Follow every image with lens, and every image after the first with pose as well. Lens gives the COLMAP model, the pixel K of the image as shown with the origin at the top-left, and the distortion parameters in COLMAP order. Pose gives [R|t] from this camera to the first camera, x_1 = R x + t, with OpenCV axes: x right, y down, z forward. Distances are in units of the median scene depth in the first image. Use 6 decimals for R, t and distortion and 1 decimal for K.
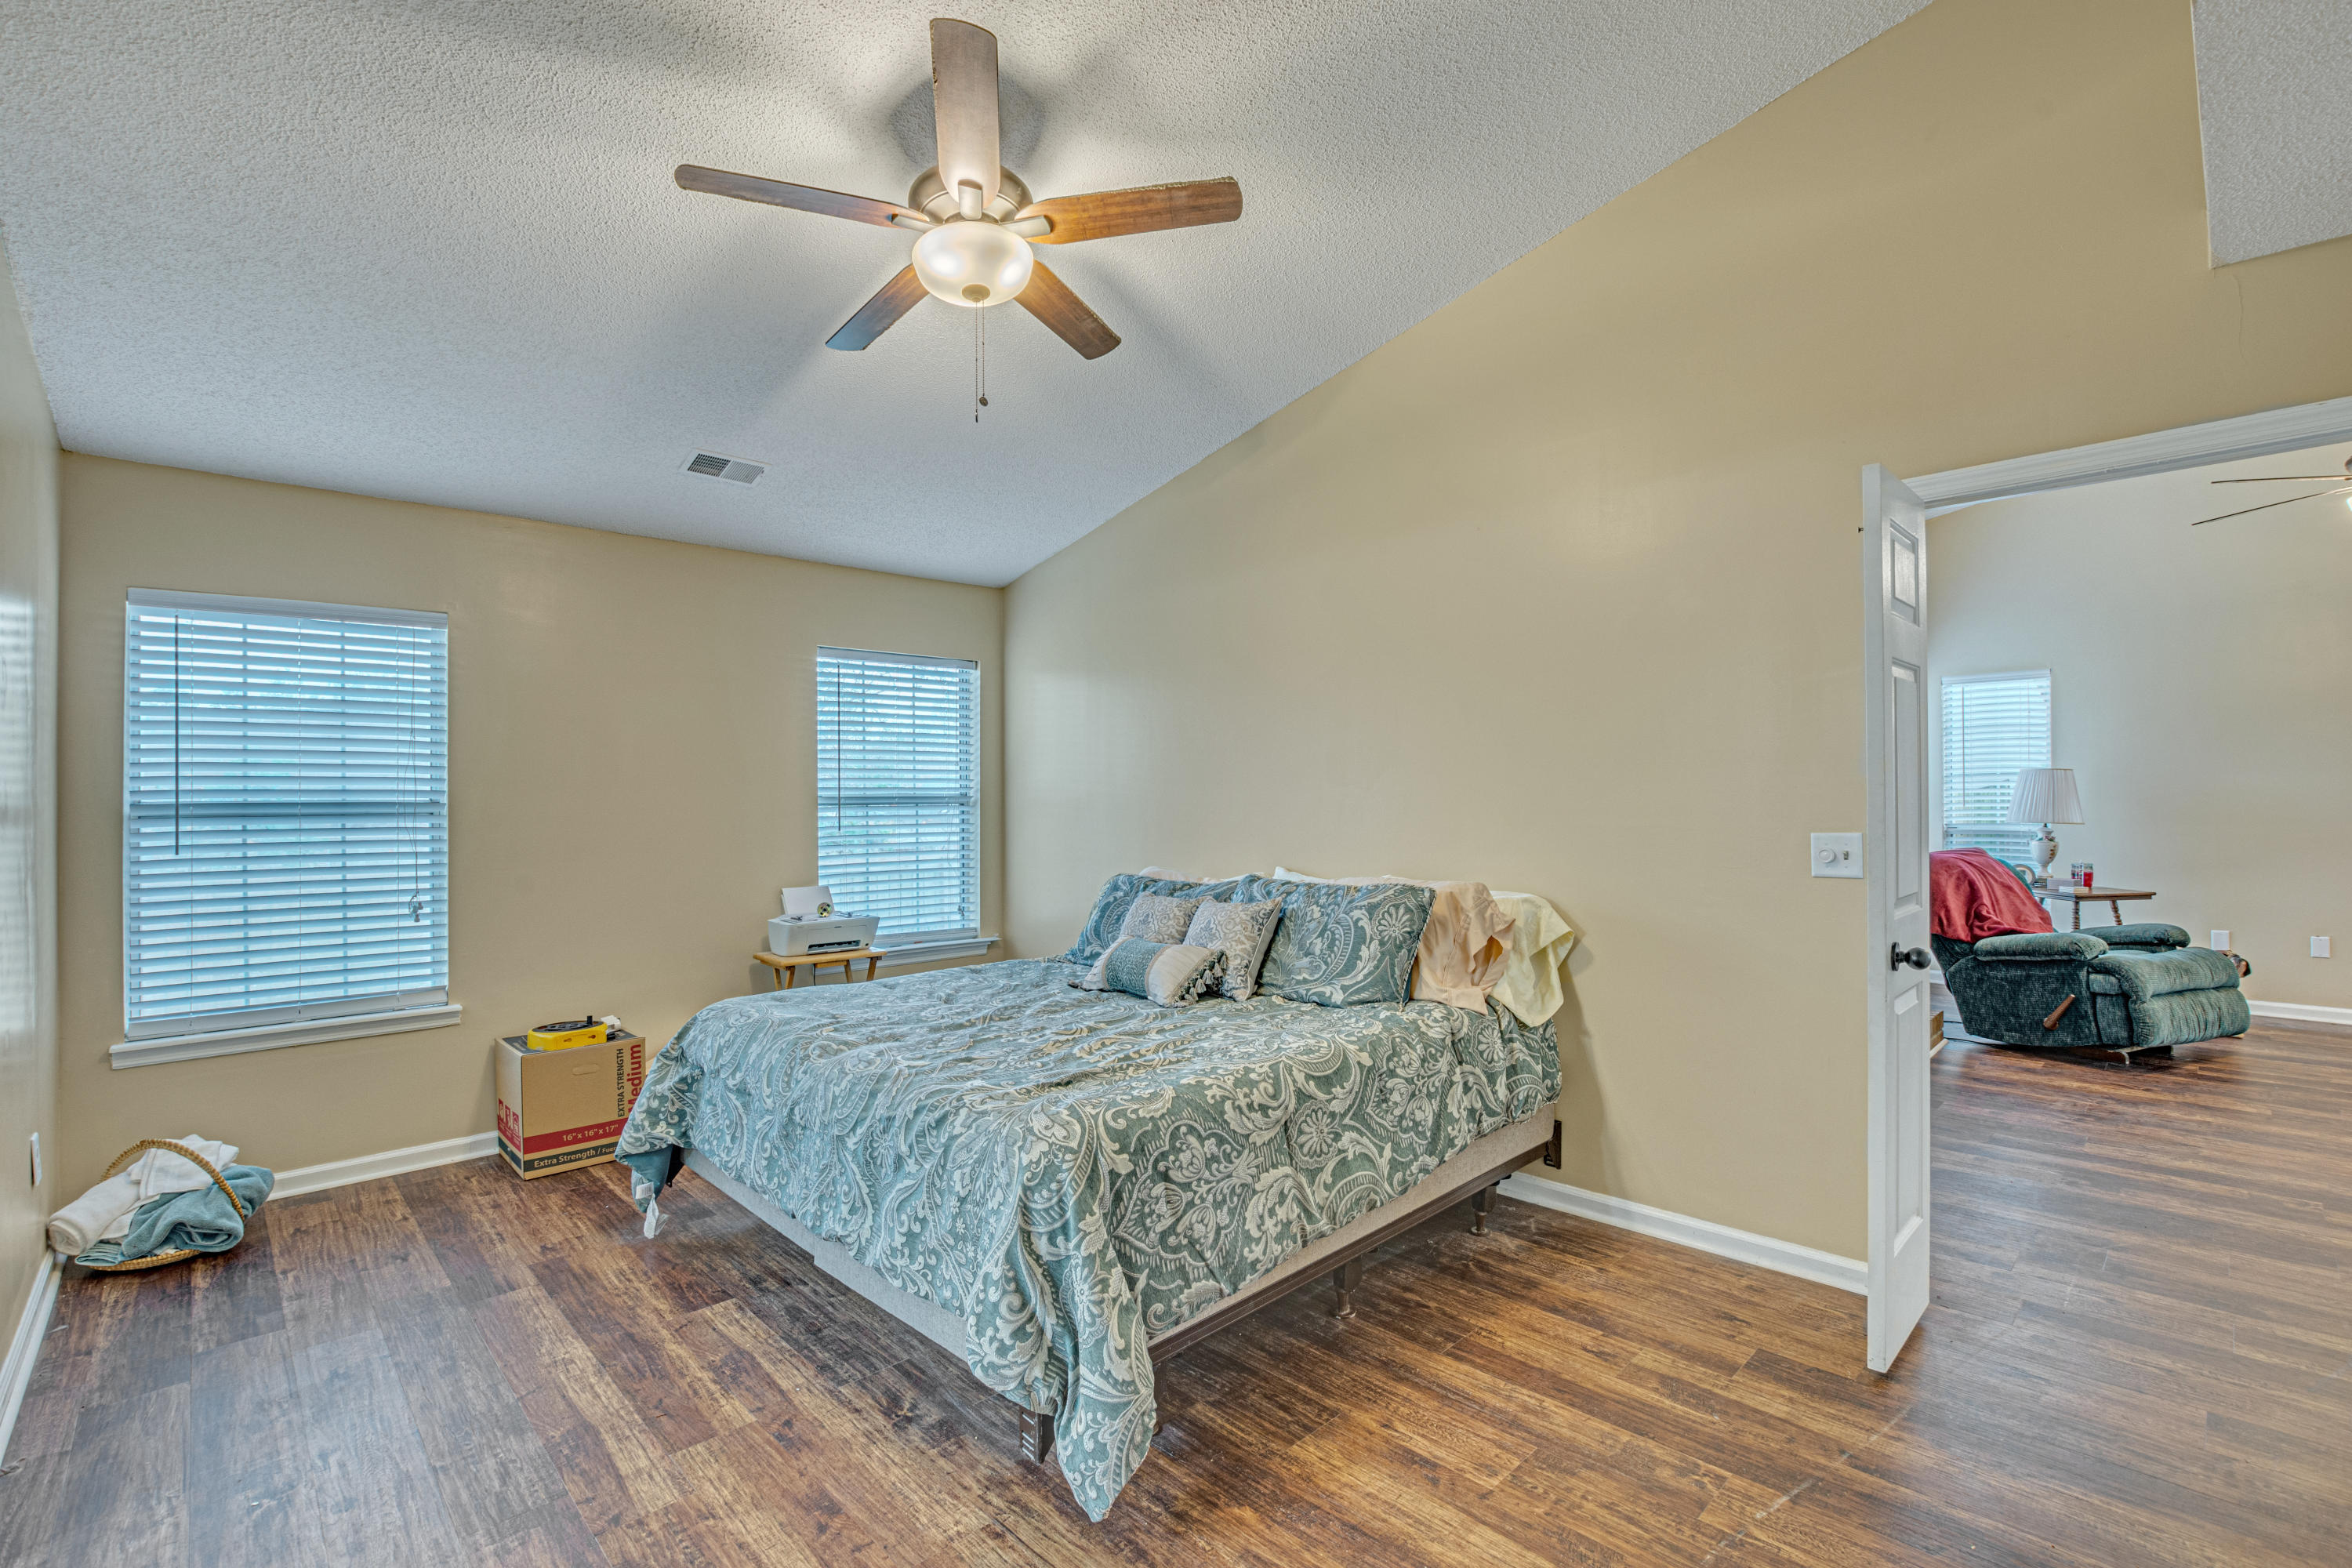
lens RADIAL K [[1053.8, 0, 1276.7], [0, 1053.8, 797.6], [0, 0, 1]] dist [-0.015006, 0.000737]
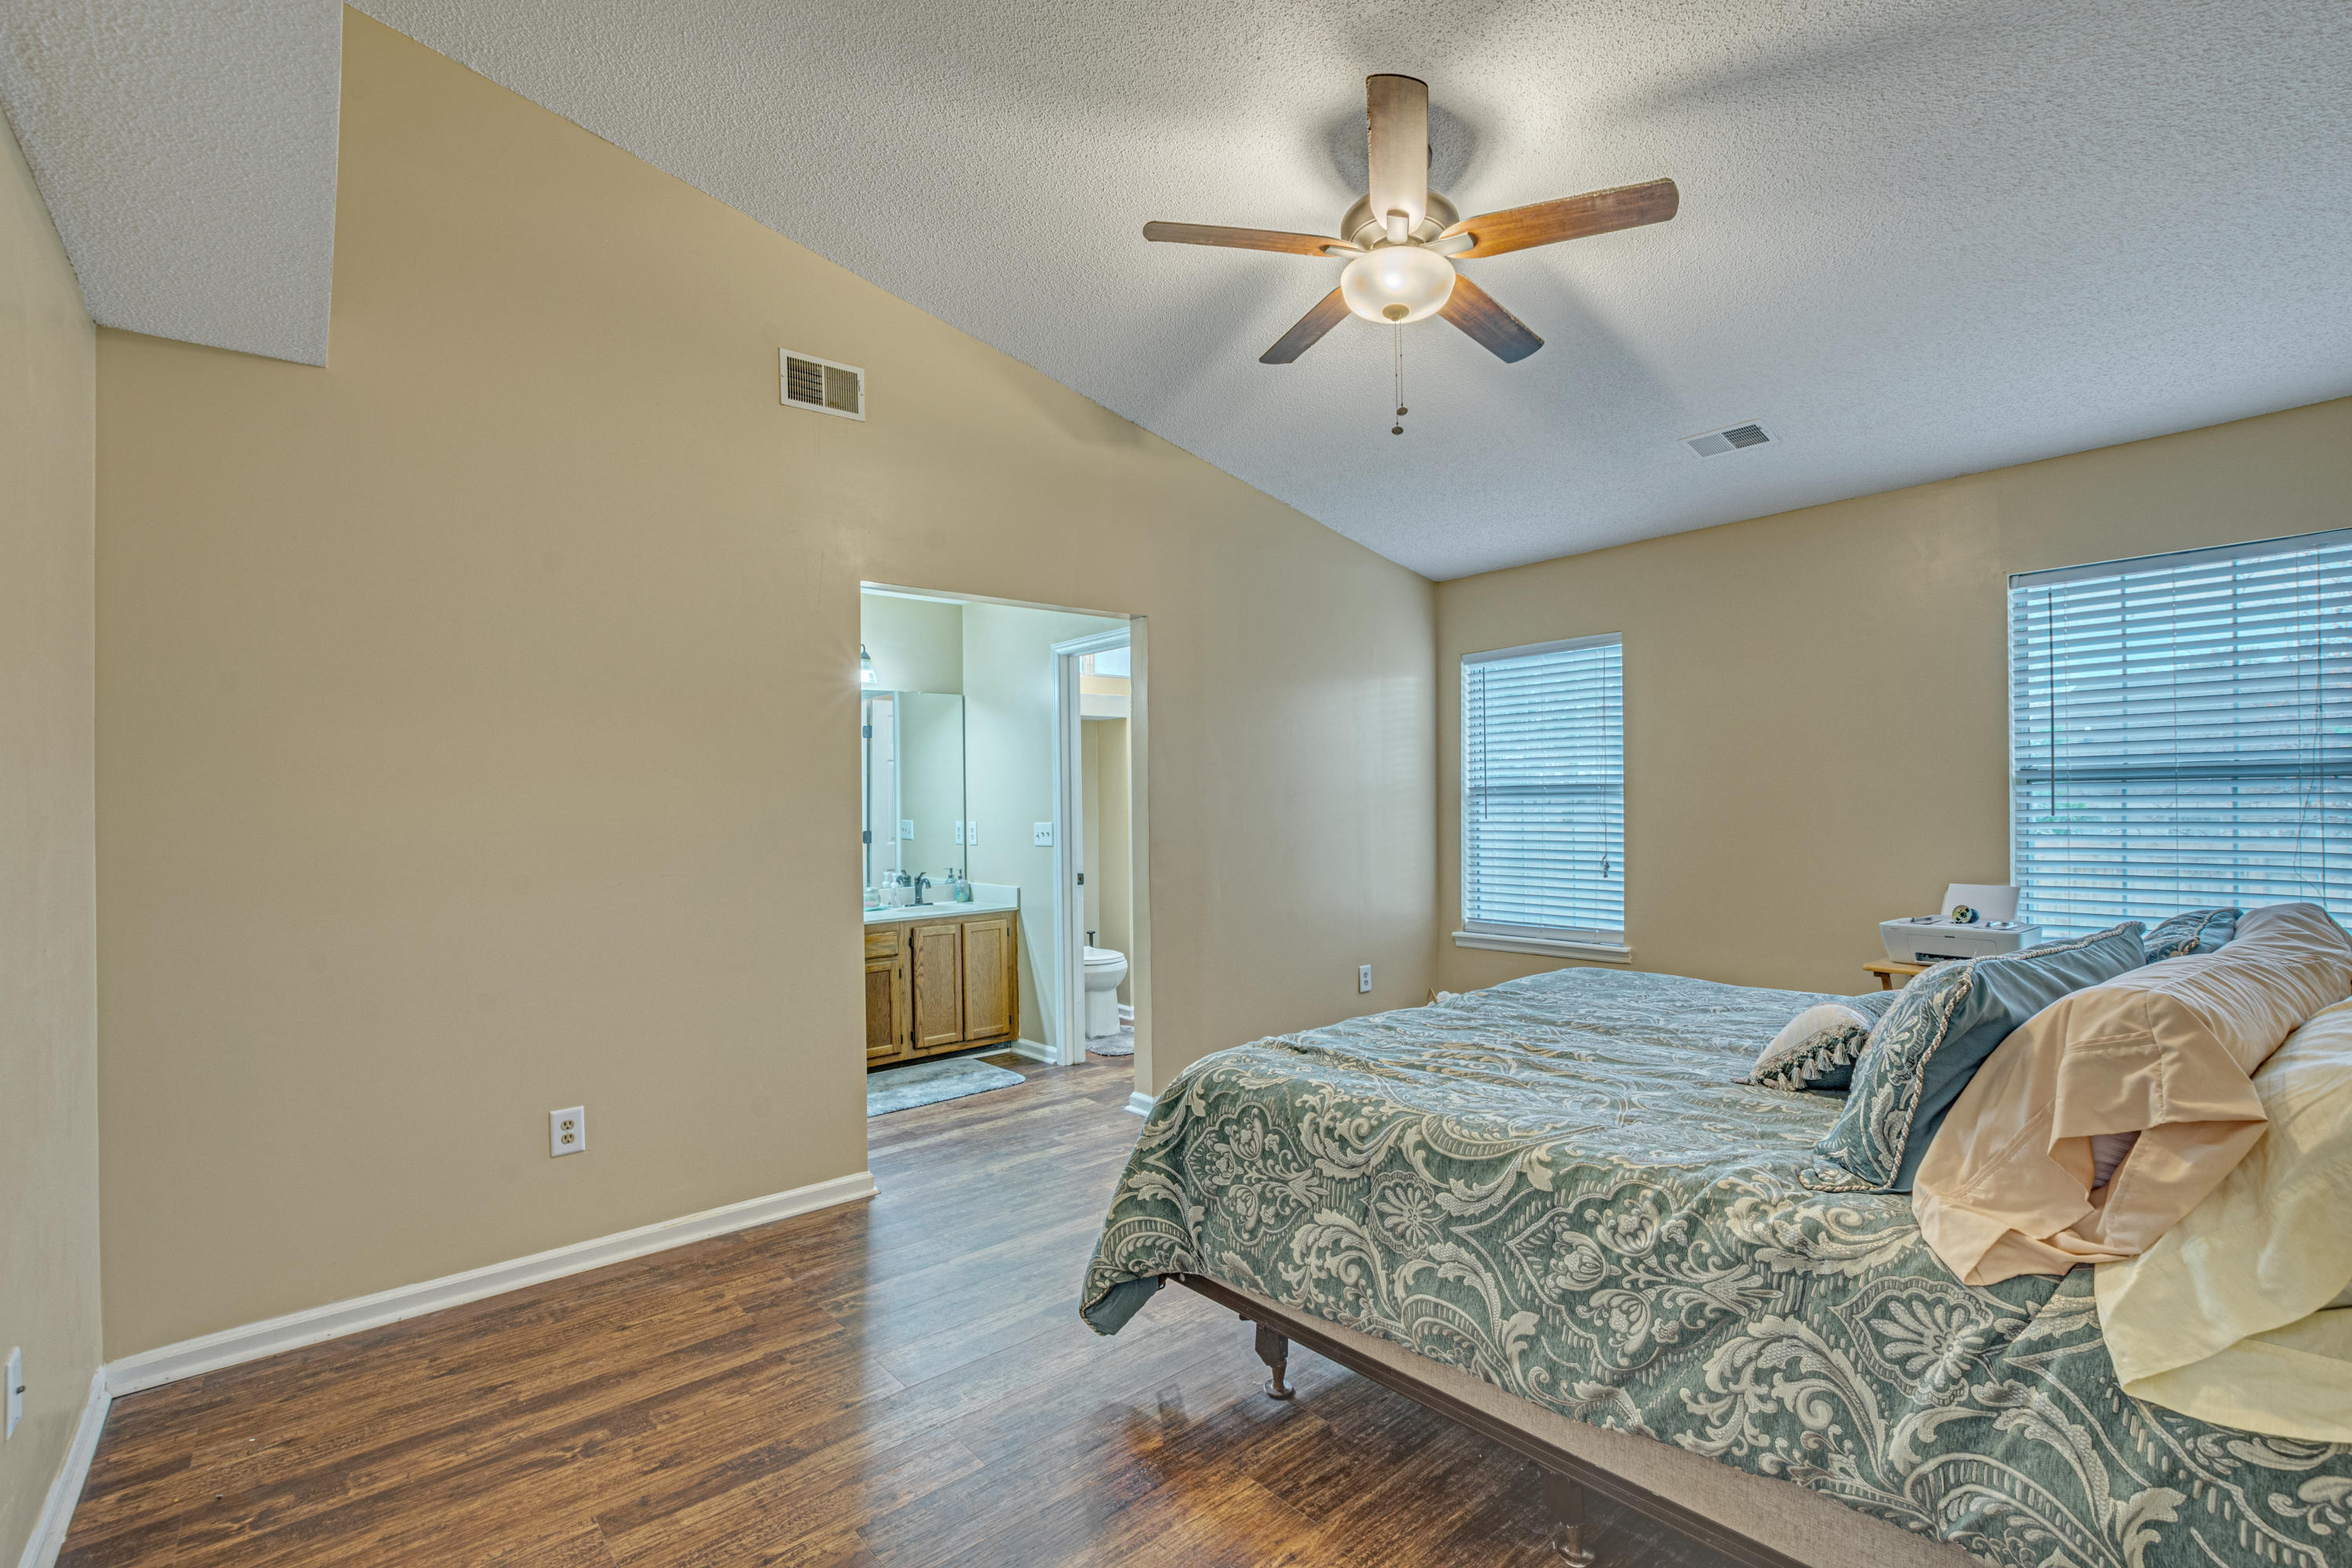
lens RADIAL K [[1169.5, 0, 1175.0], [0, 1169.5, 772.7], [0, 0, 1]] dist [-0.000220, 0.000323]
pose [[-0.153316, -0.002400, -0.988174, 0.928148], [0.022787, 0.999723, -0.005964, -0.012748], [0.987915, -0.023432, -0.153218, 0.959954]]
